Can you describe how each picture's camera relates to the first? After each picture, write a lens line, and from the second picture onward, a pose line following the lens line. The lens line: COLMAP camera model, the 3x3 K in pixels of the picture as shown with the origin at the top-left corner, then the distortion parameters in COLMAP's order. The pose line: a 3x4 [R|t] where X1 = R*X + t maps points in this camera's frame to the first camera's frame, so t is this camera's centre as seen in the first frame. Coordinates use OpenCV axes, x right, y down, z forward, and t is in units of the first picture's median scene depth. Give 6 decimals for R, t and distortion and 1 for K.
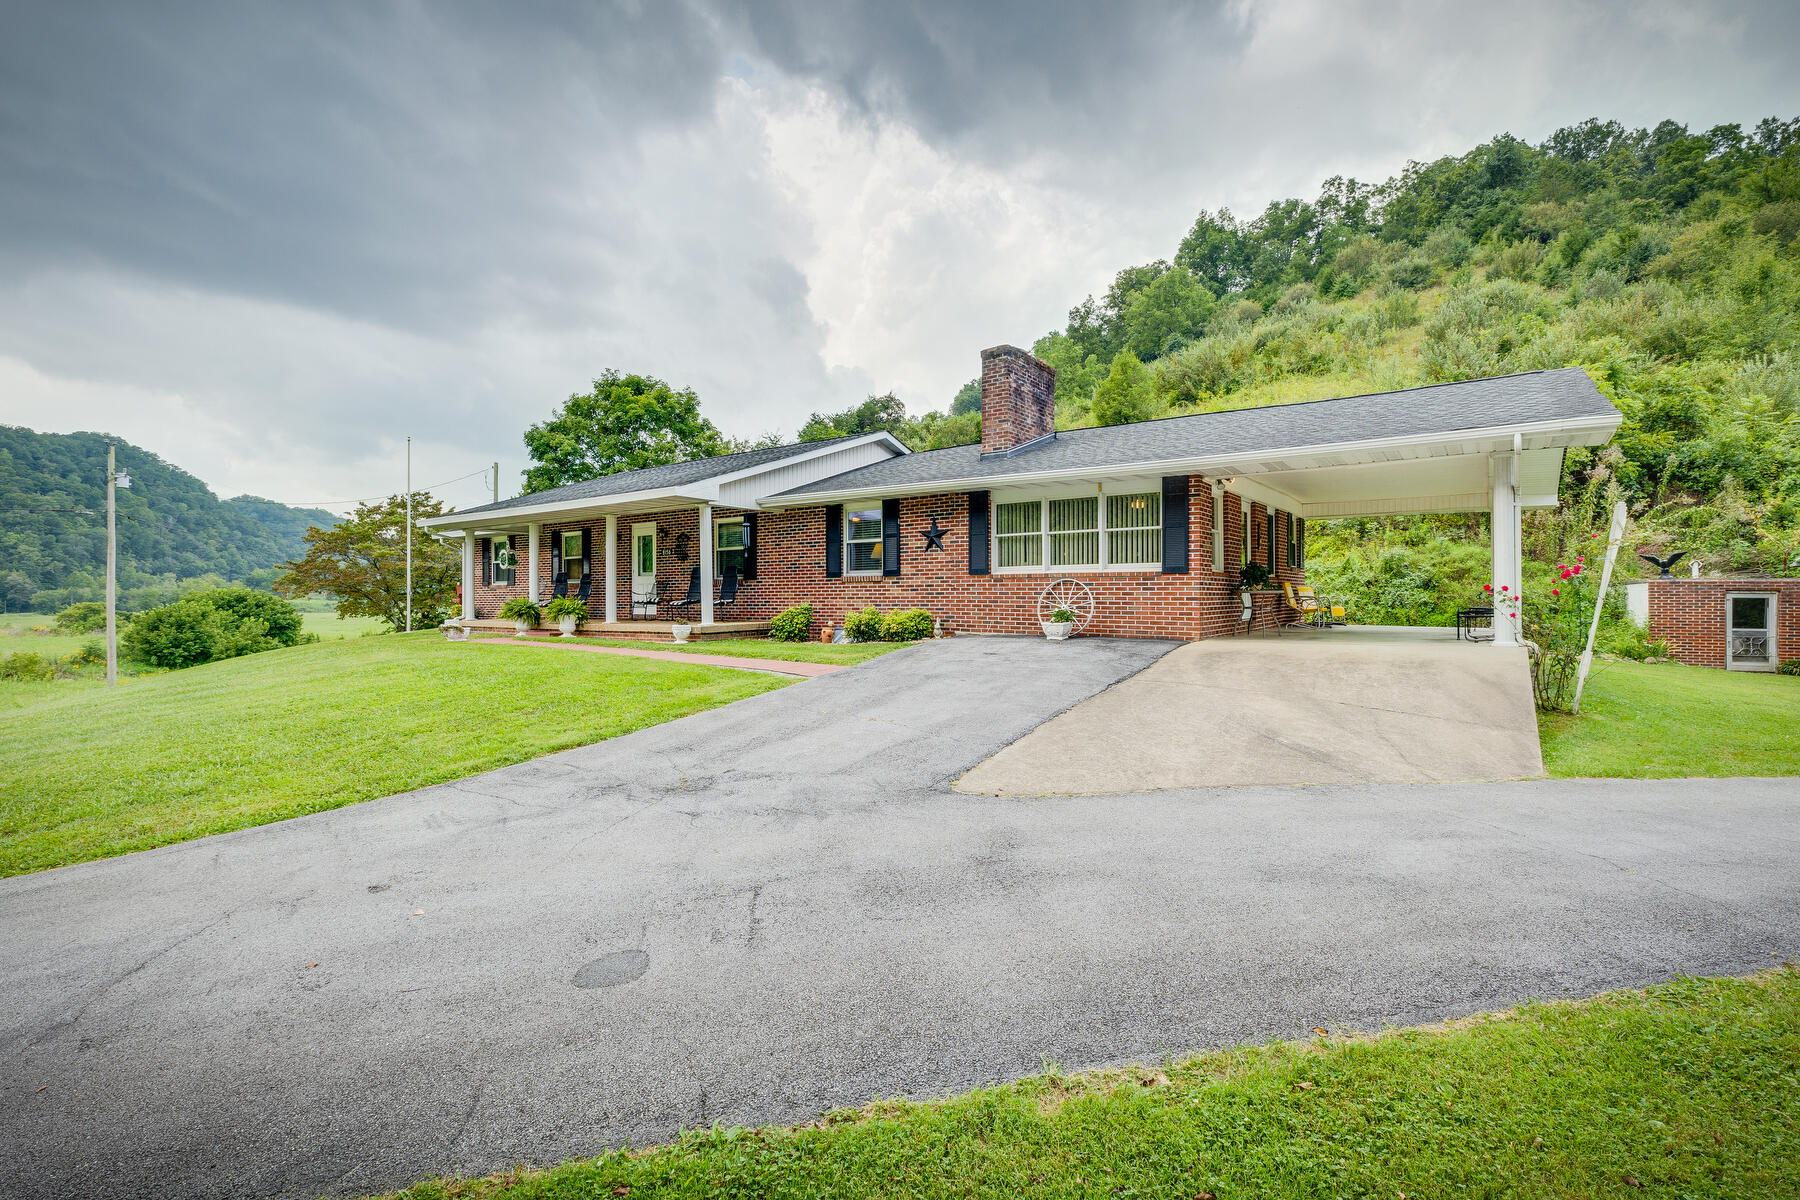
lens RADIAL K [[813.4, 0, 888.8], [0, 813.4, 594.0], [0, 0, 1]] dist [0.000828, -0.000046]
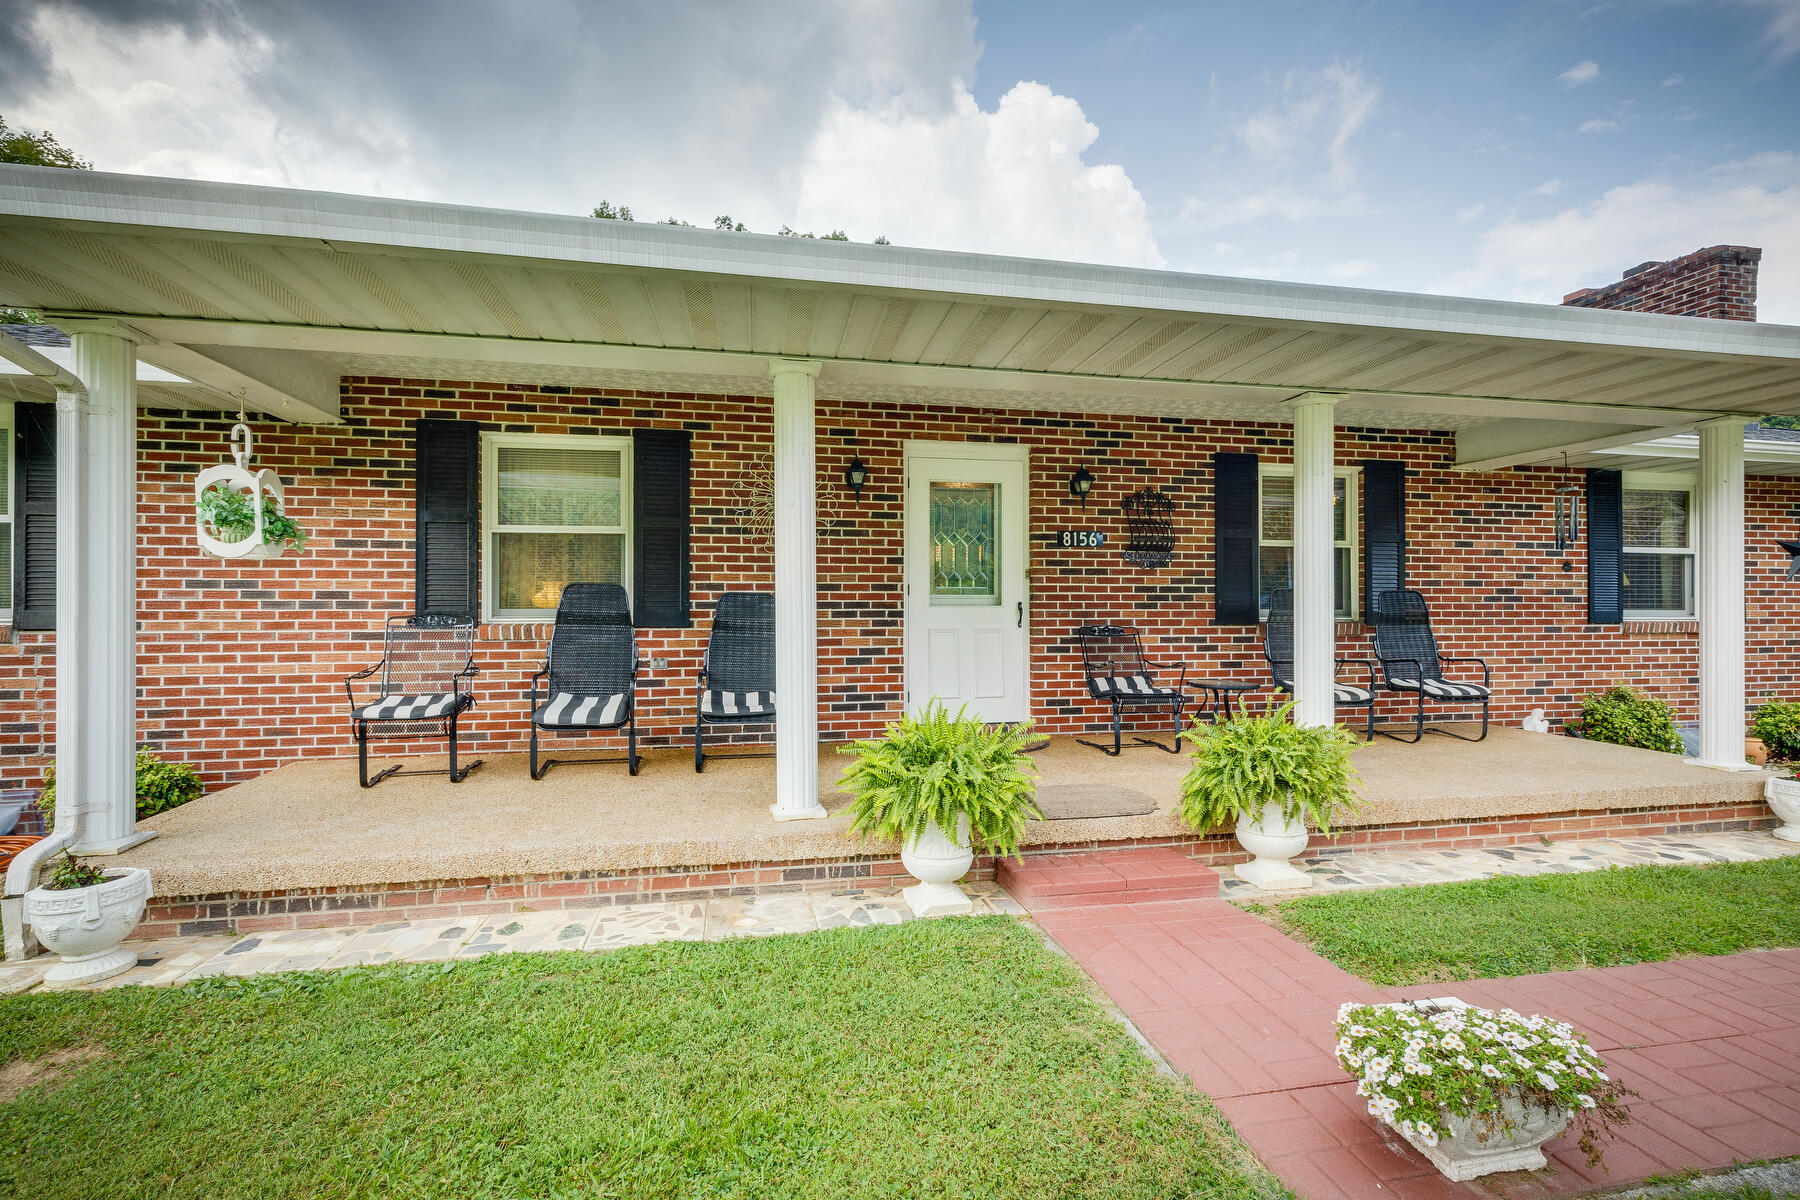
lens RADIAL K [[804.3, 0, 879.6], [0, 804.3, 616.4], [0, 0, 1]] dist [0.003579, 0.000606]
pose [[0.669687, -0.002951, 0.742637, -0.568813], [-0.007194, 0.999919, 0.010460, -0.021417], [-0.742608, -0.012348, 0.669612, 0.816370]]
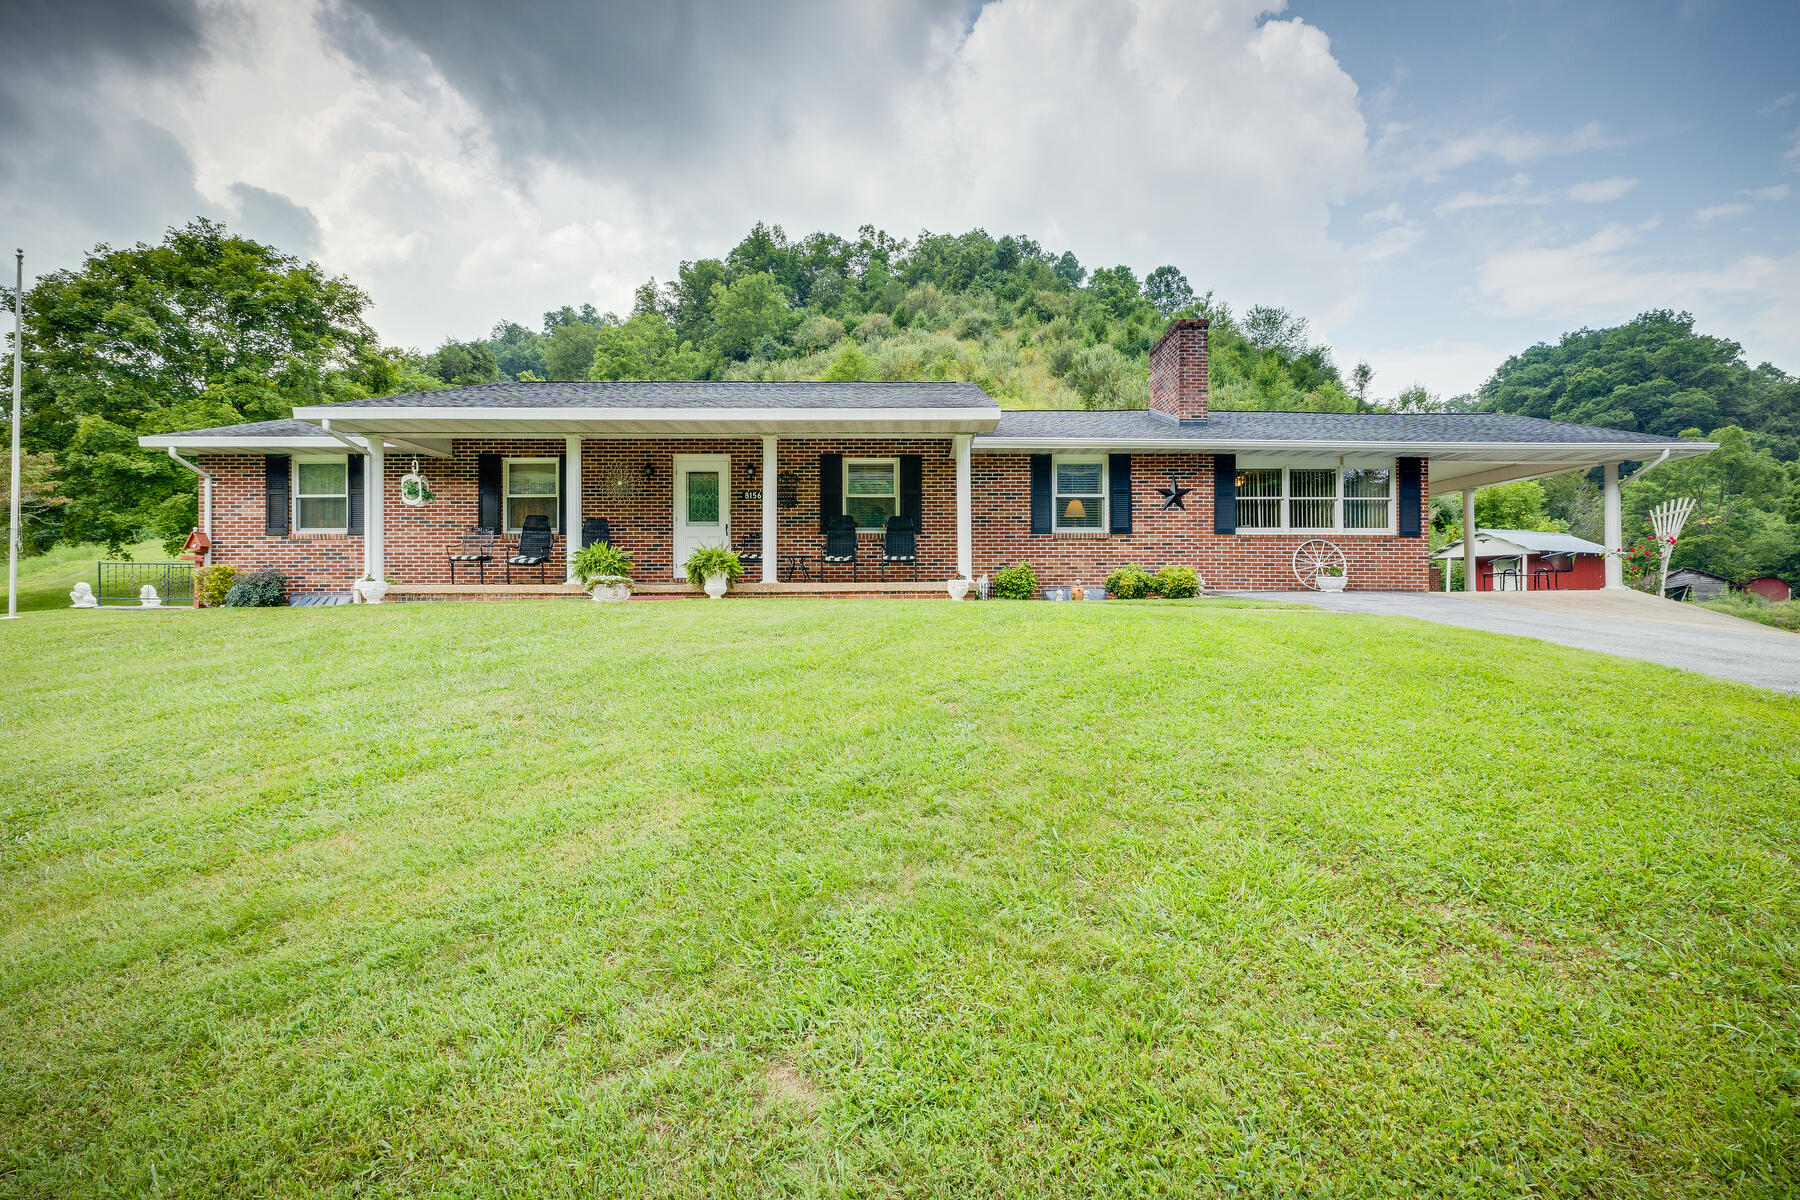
lens RADIAL K [[819.7, 0, 908.2], [0, 819.7, 609.8], [0, 0, 1]] dist [0.001687, -0.000284]
pose [[0.794323, -0.005368, 0.607472, -0.611343], [-0.004432, 0.999883, 0.014631, 0.042851], [-0.607479, -0.014314, 0.794207, 0.292289]]
